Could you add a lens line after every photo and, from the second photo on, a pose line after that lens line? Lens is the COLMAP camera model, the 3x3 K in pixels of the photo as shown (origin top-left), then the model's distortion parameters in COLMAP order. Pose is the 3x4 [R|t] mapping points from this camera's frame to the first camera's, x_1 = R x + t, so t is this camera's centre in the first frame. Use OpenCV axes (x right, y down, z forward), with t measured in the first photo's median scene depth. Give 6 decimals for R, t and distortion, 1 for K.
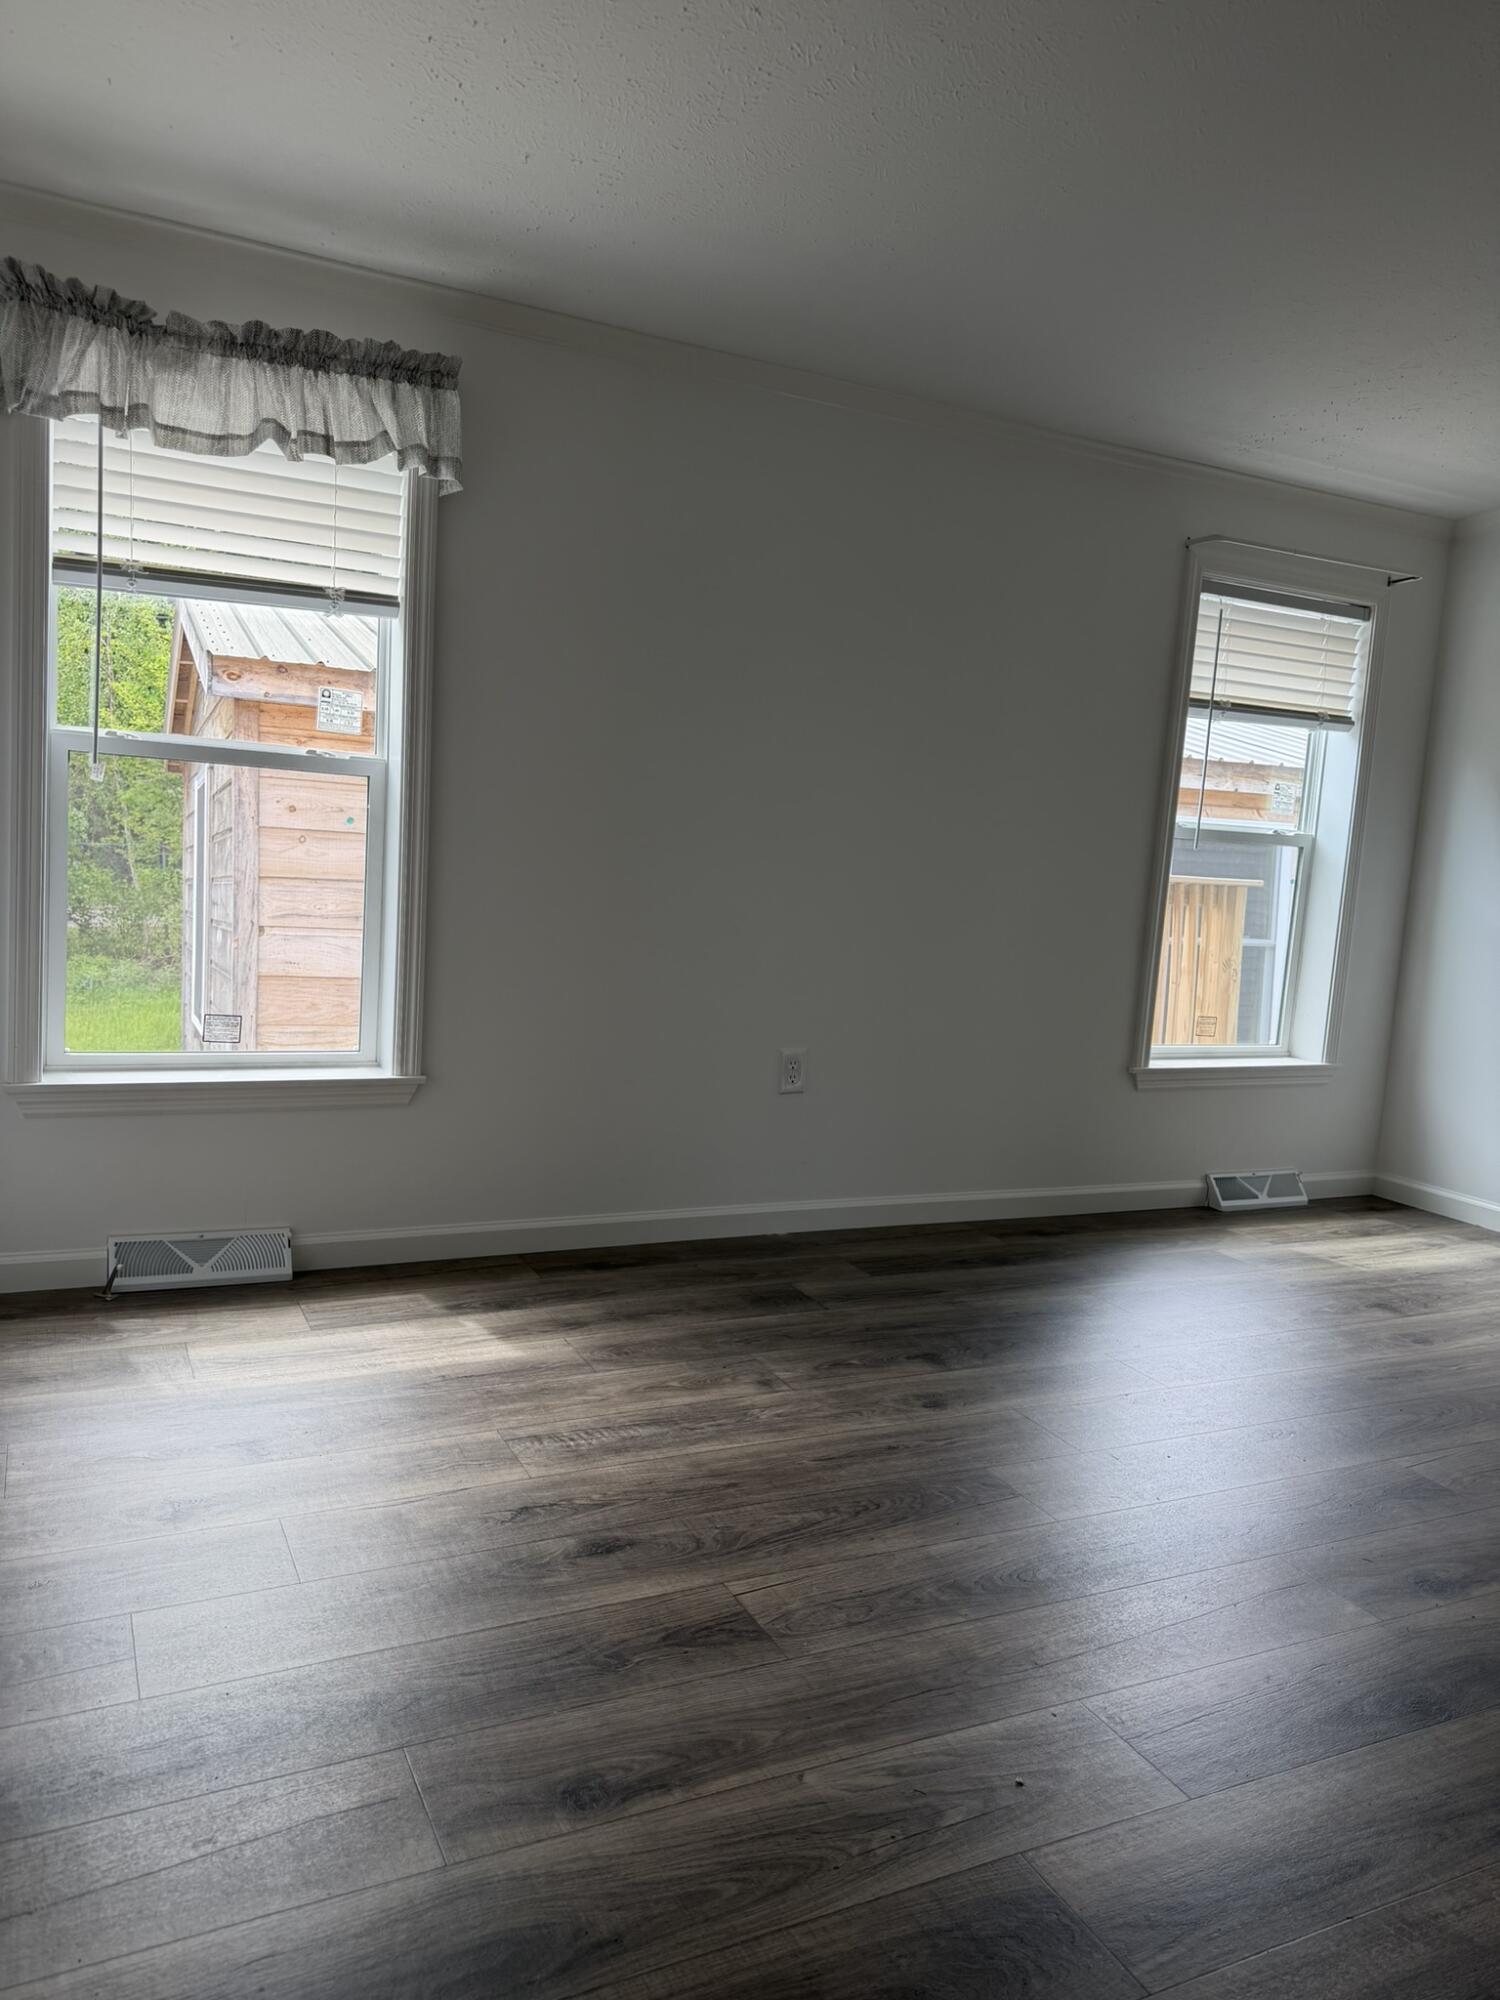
lens RADIAL K [[1400.9, 0, 750.0], [0, 1400.9, 1000.0], [0, 0, 1]] dist [0.042644, -0.035337]
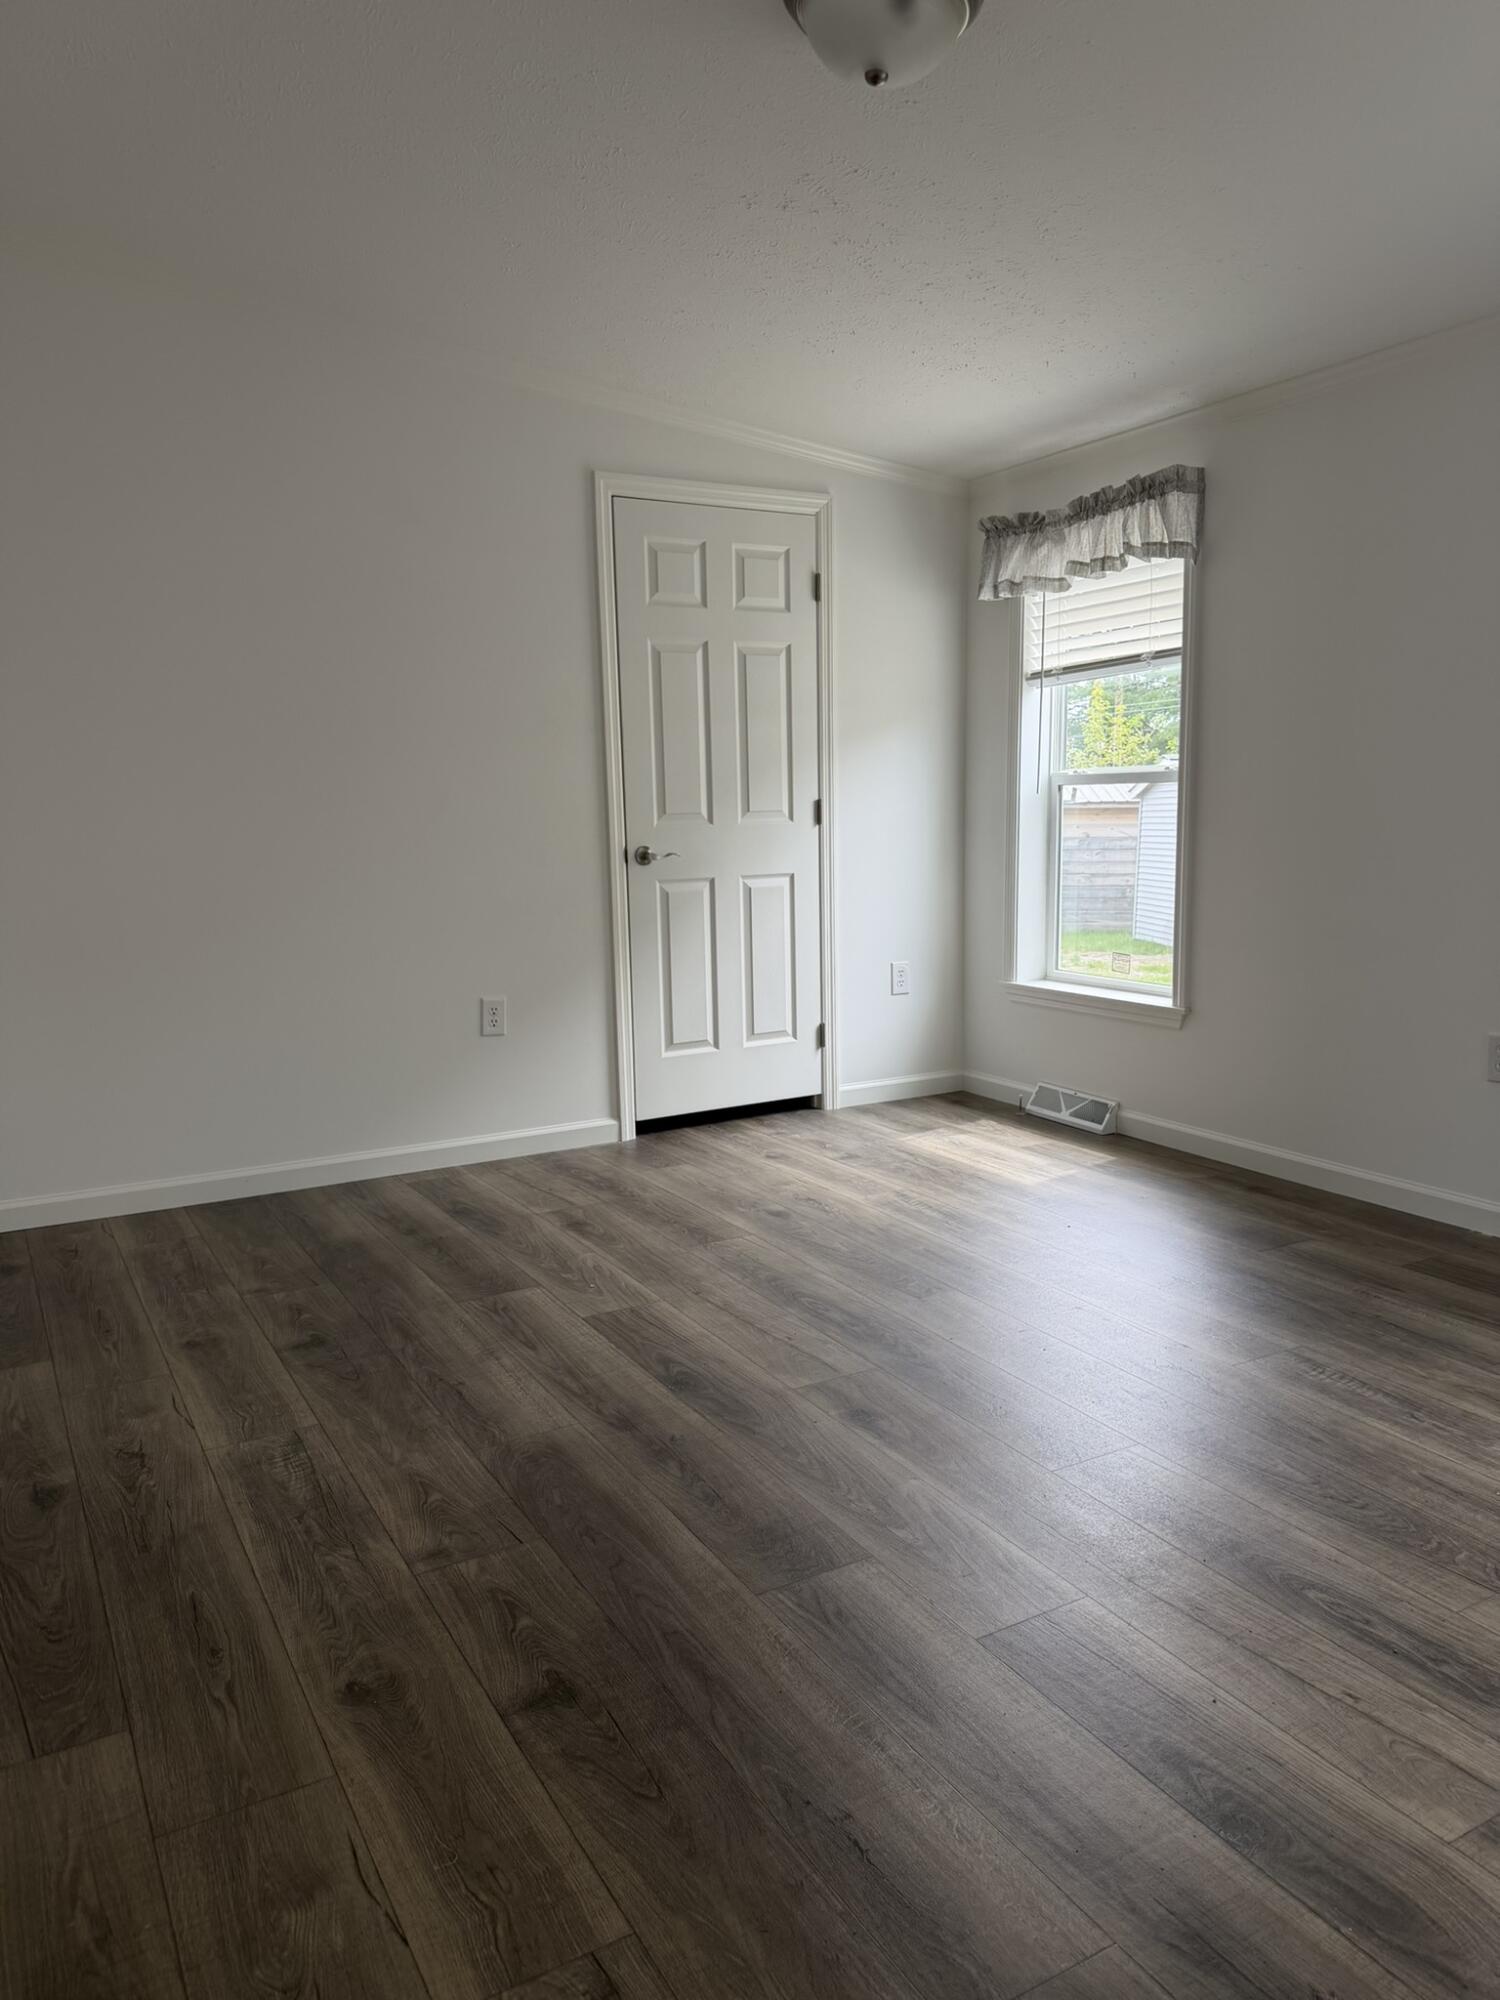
lens RADIAL K [[1403.7, 0, 750.2], [0, 1403.7, 961.4], [0, 0, 1]] dist [0.028461, -0.019160]
pose [[0.061251, 0.041376, -0.997264, 1.218093], [-0.103729, 0.993994, 0.034869, 0.009983], [0.992718, 0.101309, 0.065175, 0.602596]]
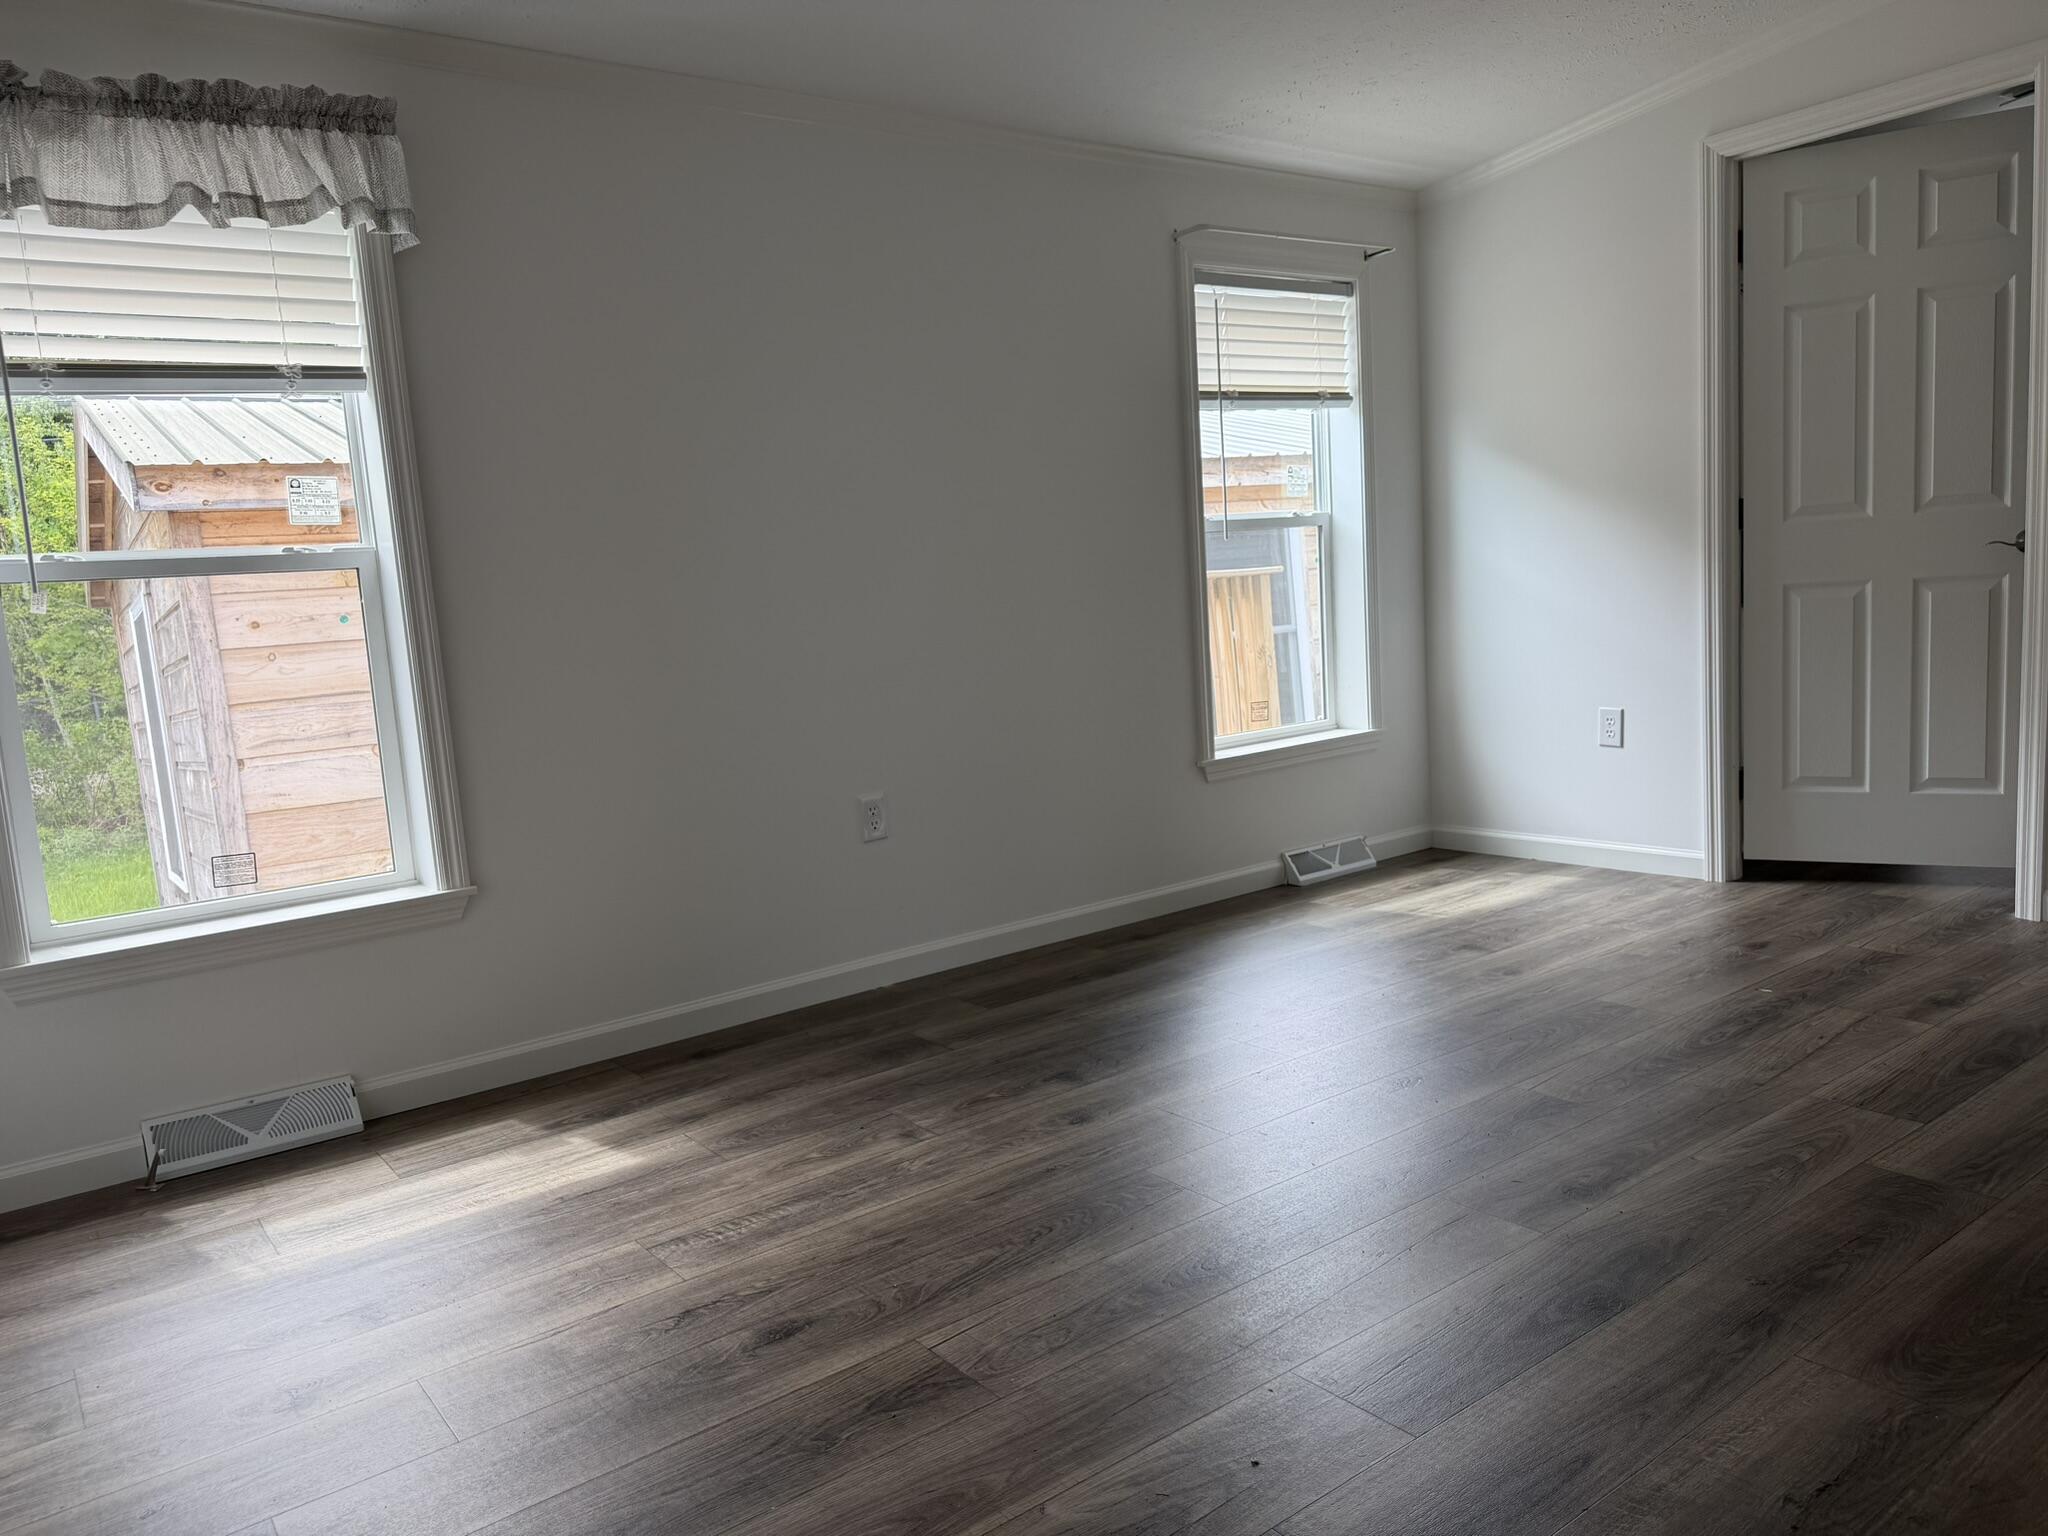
lens RADIAL K [[1437.4, 0, 1020.7], [0, 1437.4, 763.6], [0, 0, 1]] dist [0.028461, -0.019160]
pose [[0.973596, -0.154794, 0.167779, -0.038000], [0.153067, 0.987942, 0.023261, 0.009929], [-0.169356, 0.003035, 0.985550, 0.012170]]
